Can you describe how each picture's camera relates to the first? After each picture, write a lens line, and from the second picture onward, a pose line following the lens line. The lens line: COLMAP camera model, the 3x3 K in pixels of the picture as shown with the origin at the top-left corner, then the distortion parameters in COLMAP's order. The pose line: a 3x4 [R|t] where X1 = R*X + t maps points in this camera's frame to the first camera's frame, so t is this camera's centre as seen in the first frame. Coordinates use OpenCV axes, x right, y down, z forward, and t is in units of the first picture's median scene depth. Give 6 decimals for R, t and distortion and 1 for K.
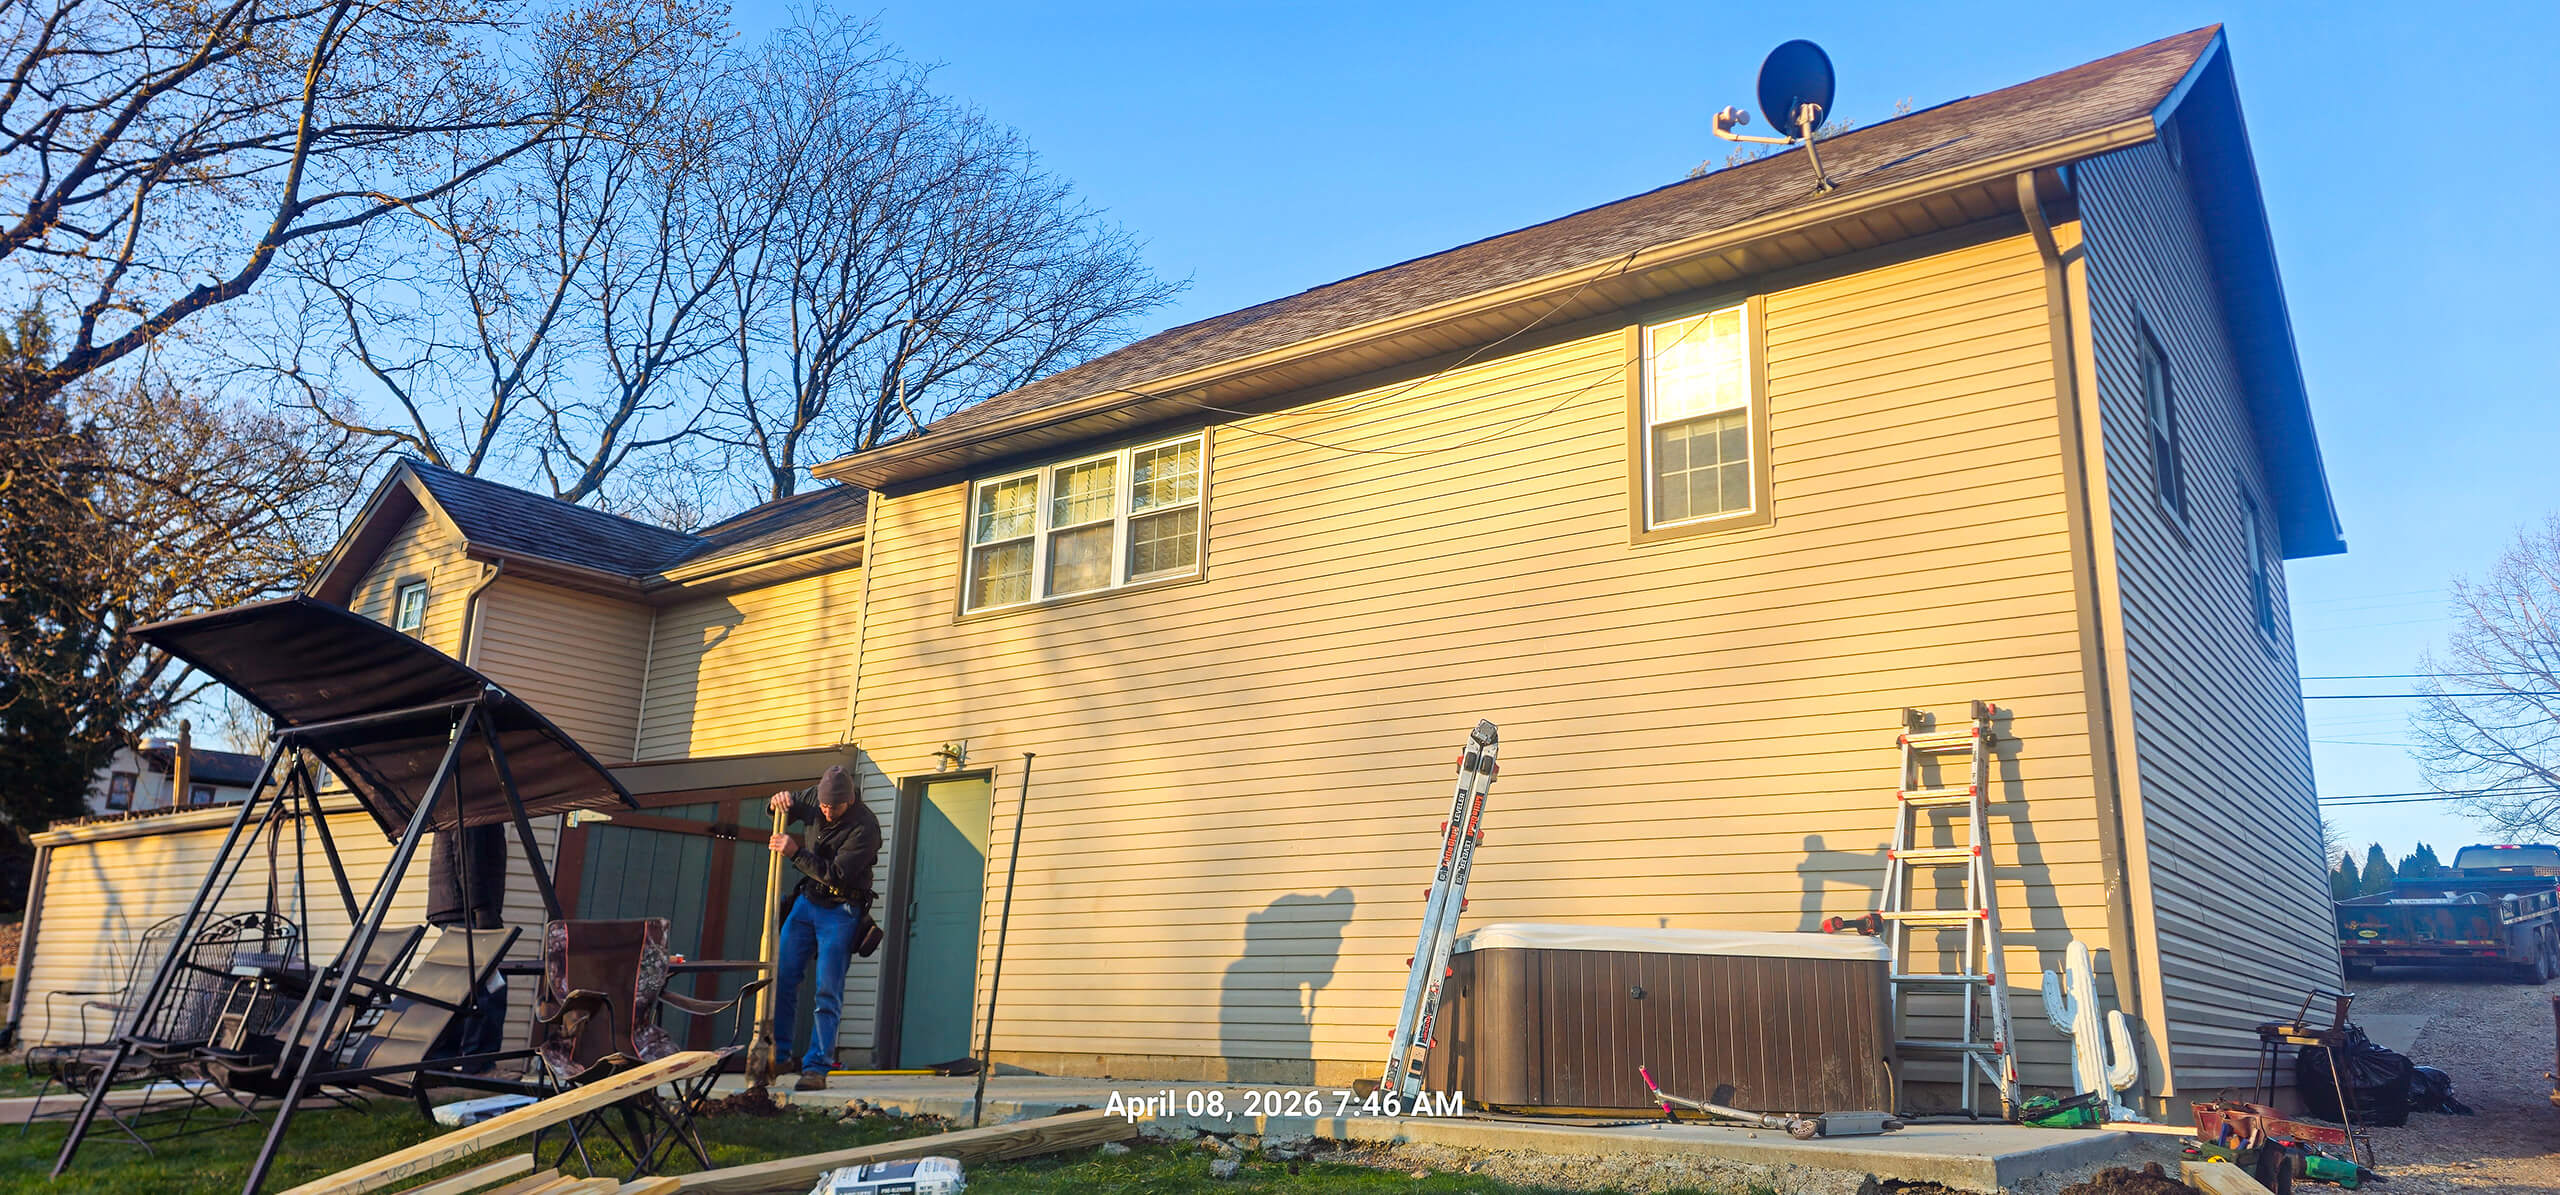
lens RADIAL K [[1679.4, 0, 1279.7], [0, 1679.4, 549.2], [0, 0, 1]] dist [0.093266, -0.105365]
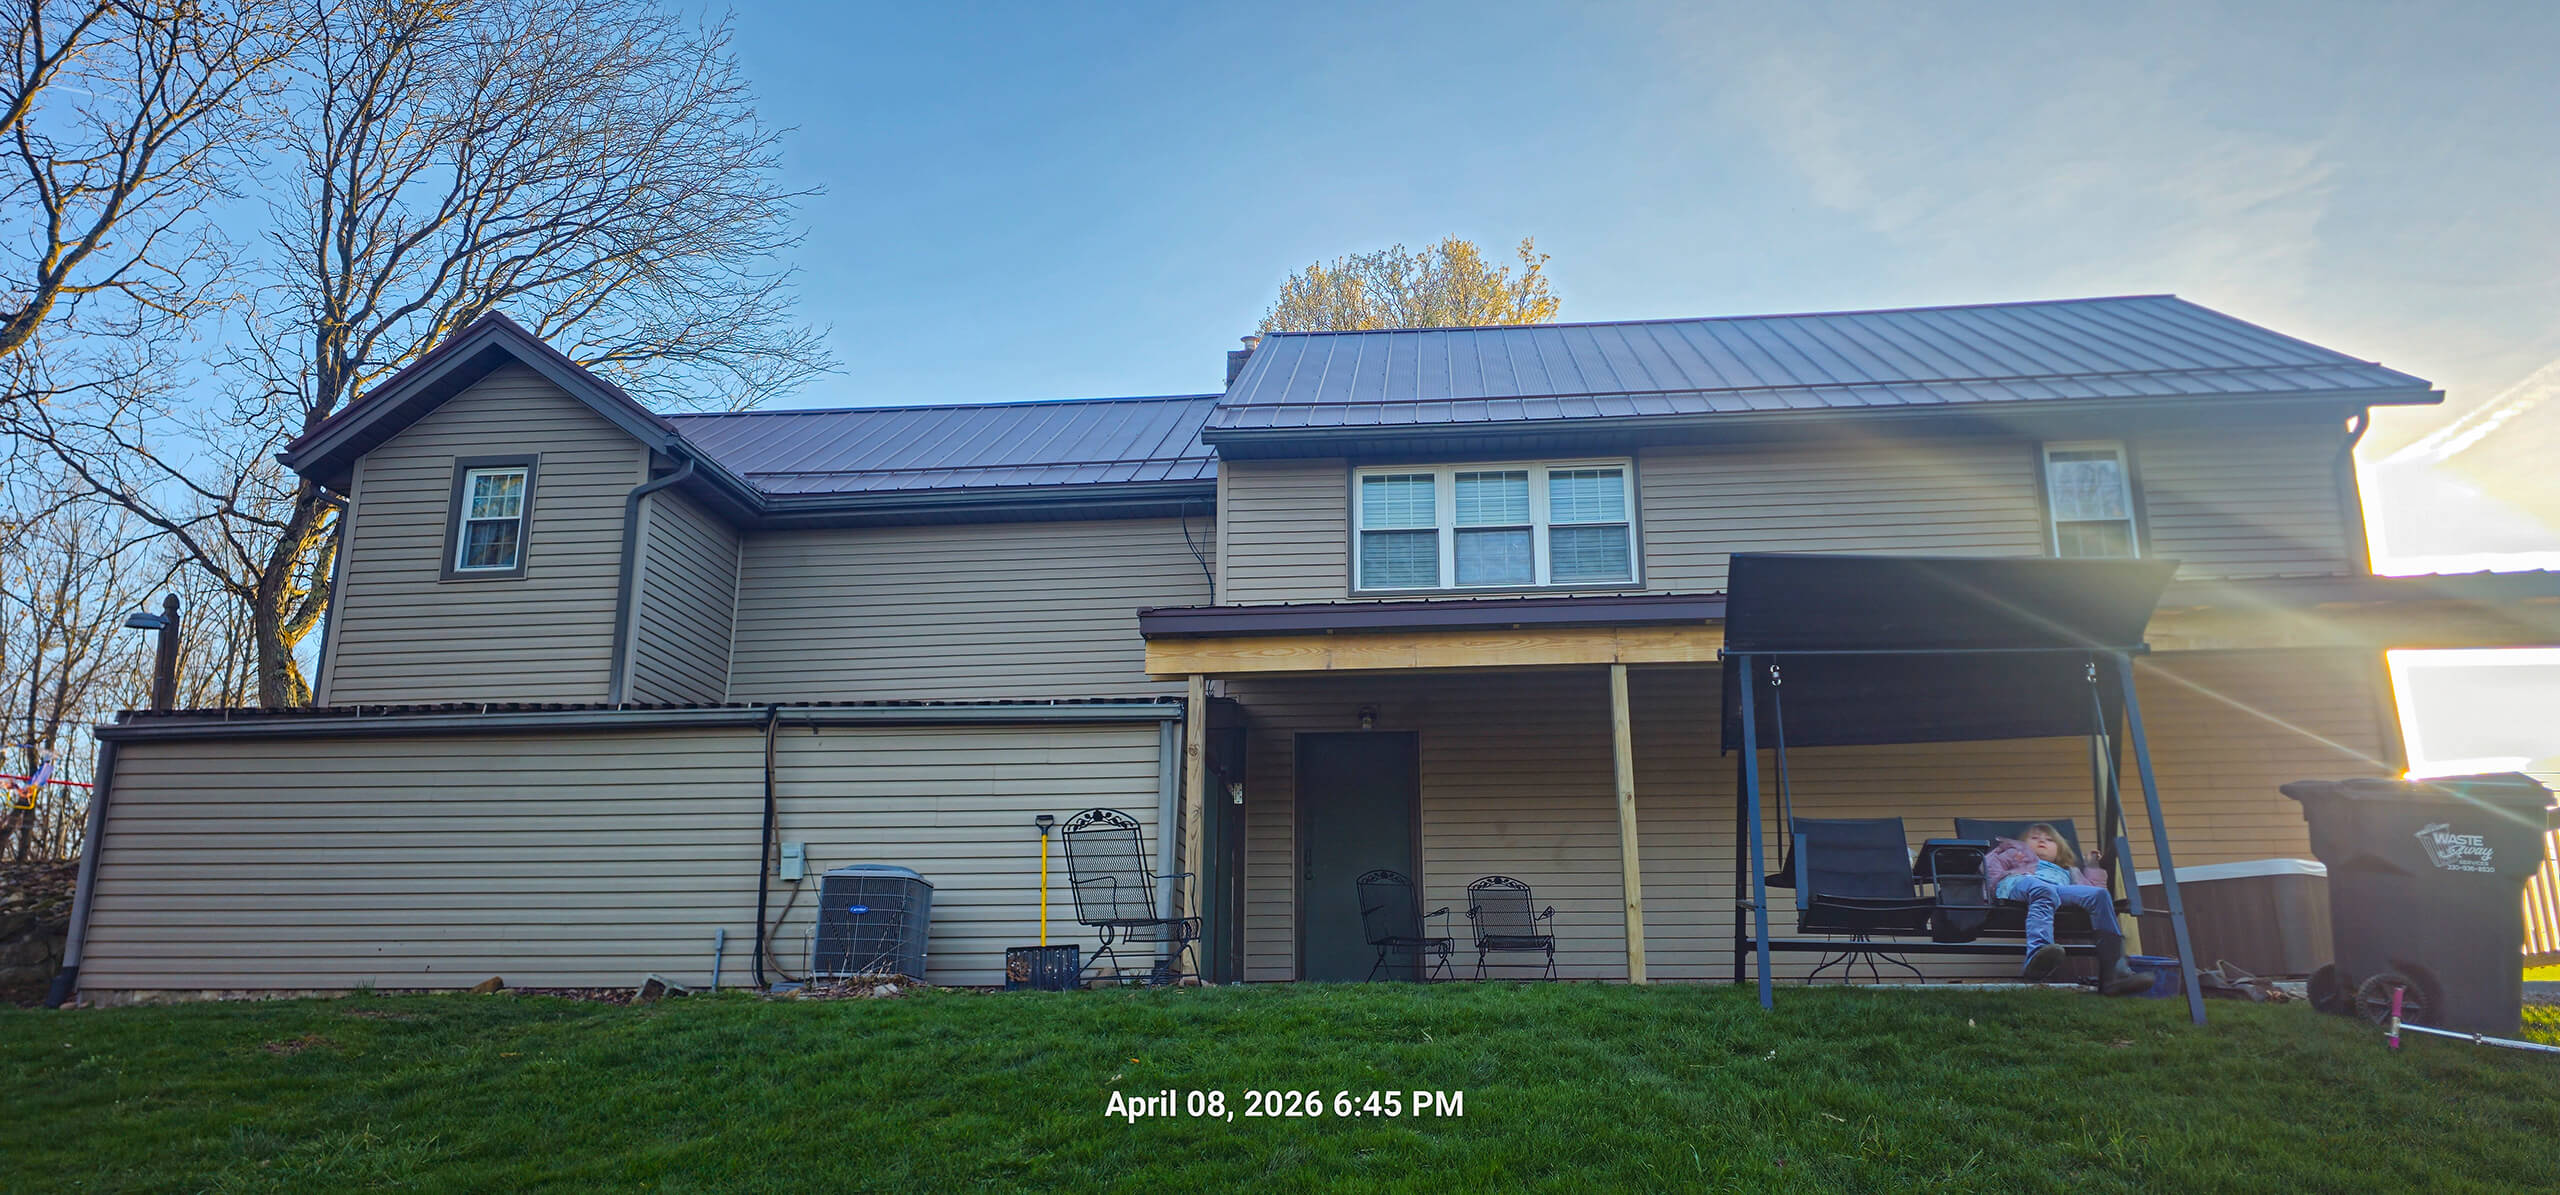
lens RADIAL K [[1756.5, 0, 1358.6], [0, 1756.5, 597.9], [0, 0, 1]] dist [0.039898, -0.058590]
pose [[0.849560, 0.115256, 0.514747, -0.814954], [-0.120044, 0.992476, -0.024099, 0.075241], [-0.513651, -0.041319, 0.857004, 0.038777]]
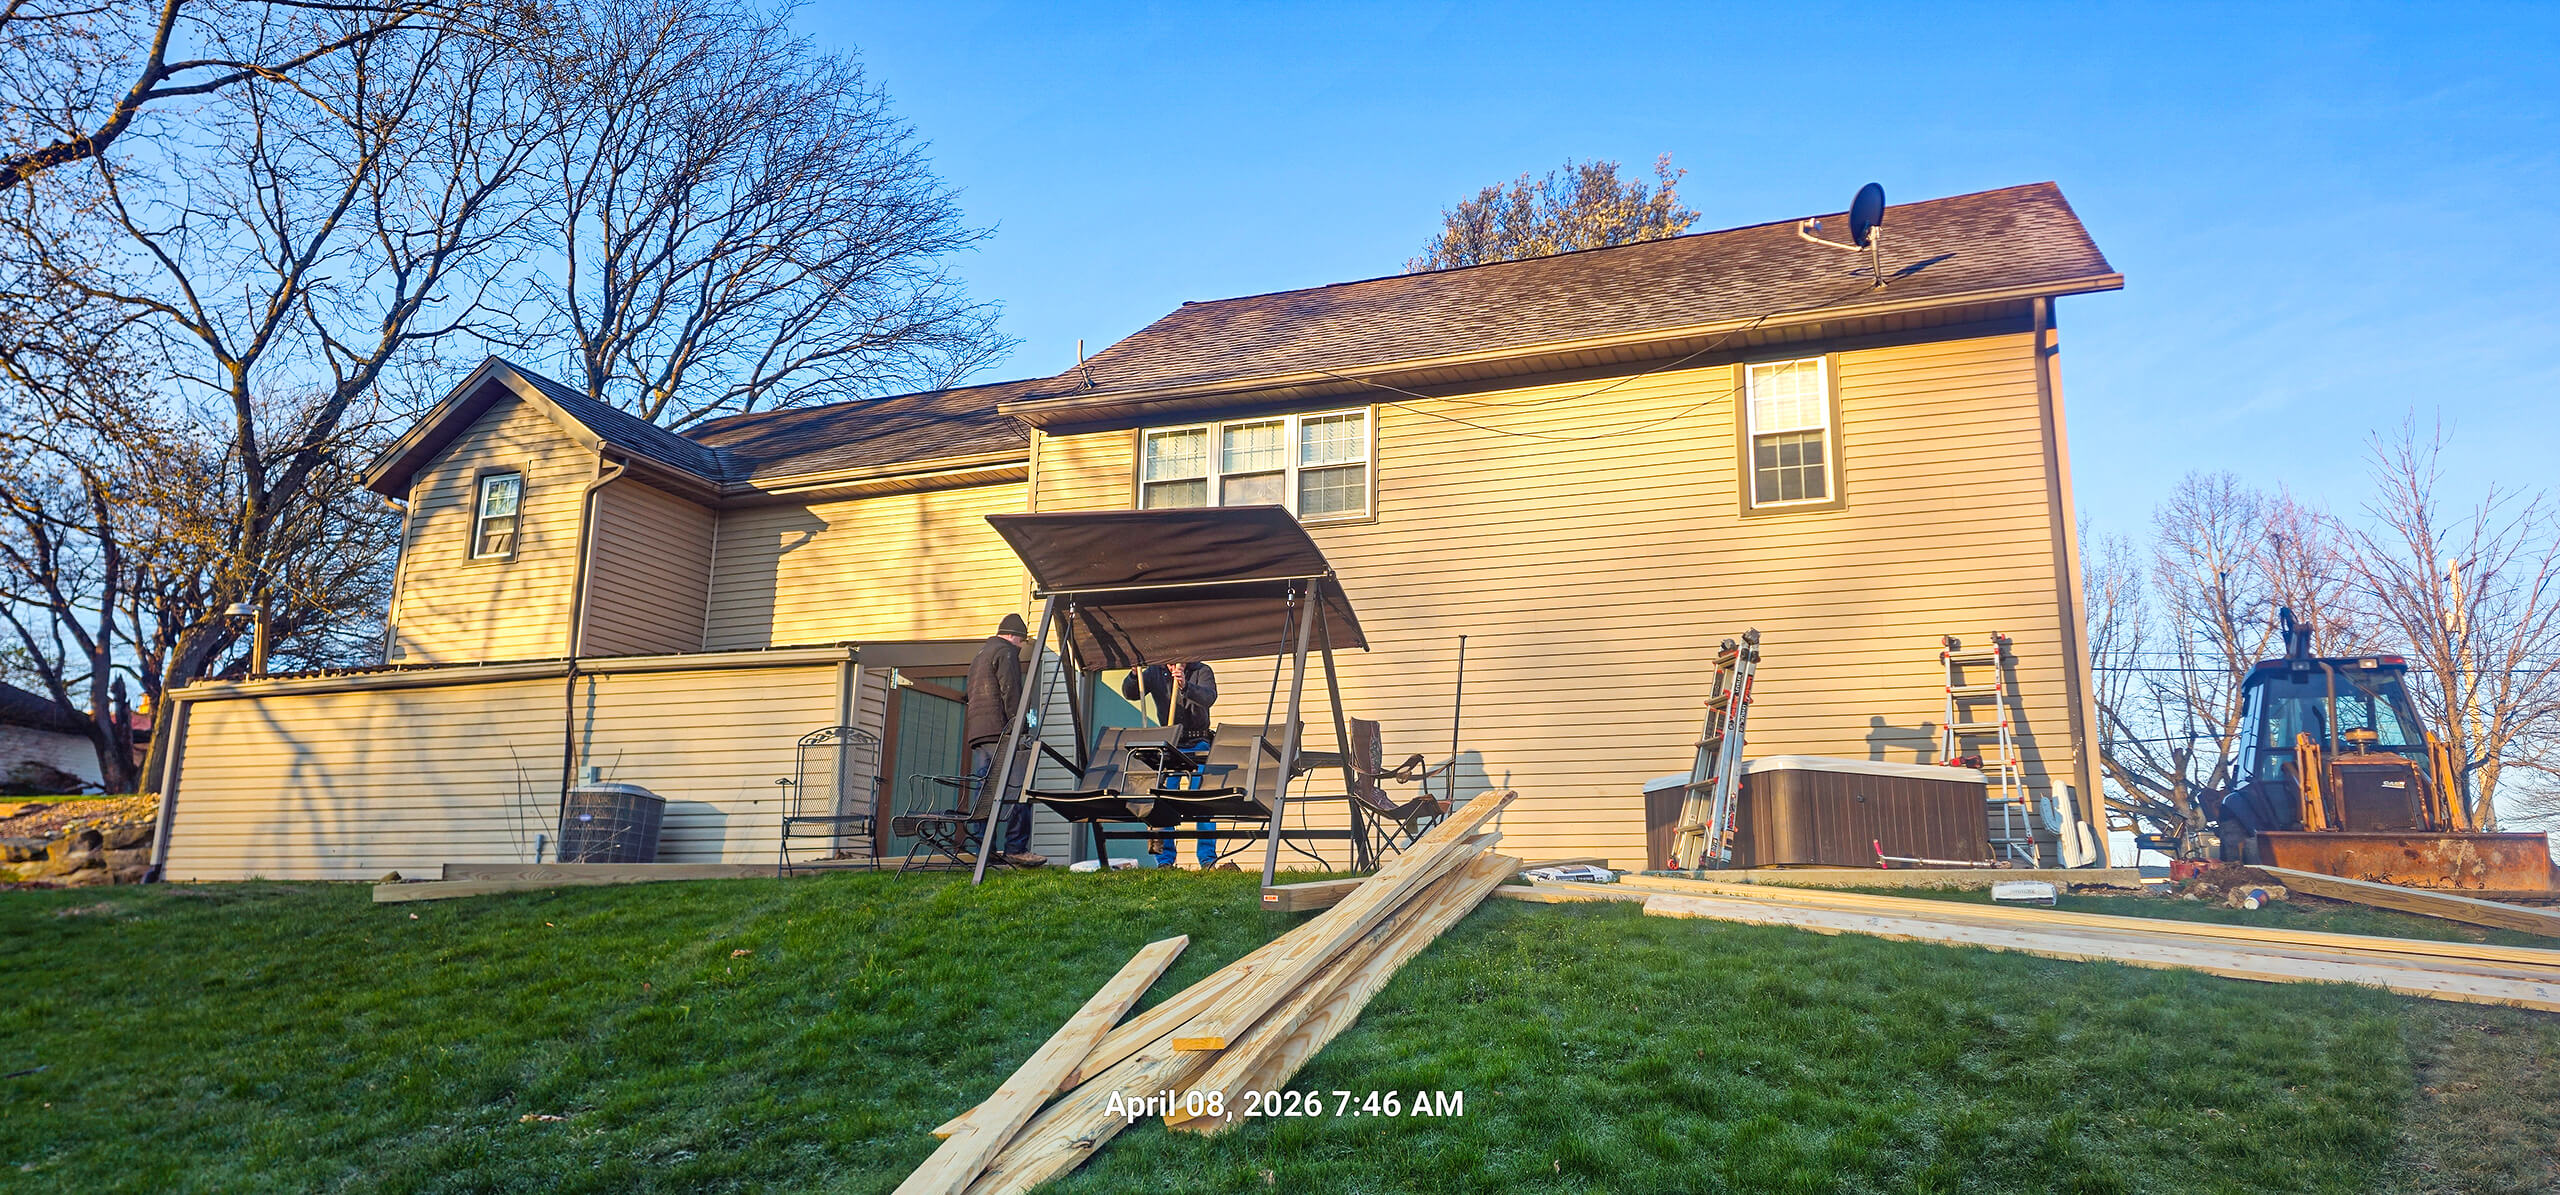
lens RADIAL K [[1679.4, 0, 1279.7], [0, 1679.4, 549.2], [0, 0, 1]] dist [0.093266, -0.105365]
pose [[0.964024, 0.058760, 0.259238, -0.431710], [-0.066700, 0.997532, 0.021932, 0.015333], [-0.257310, -0.038435, 0.965564, -0.232903]]
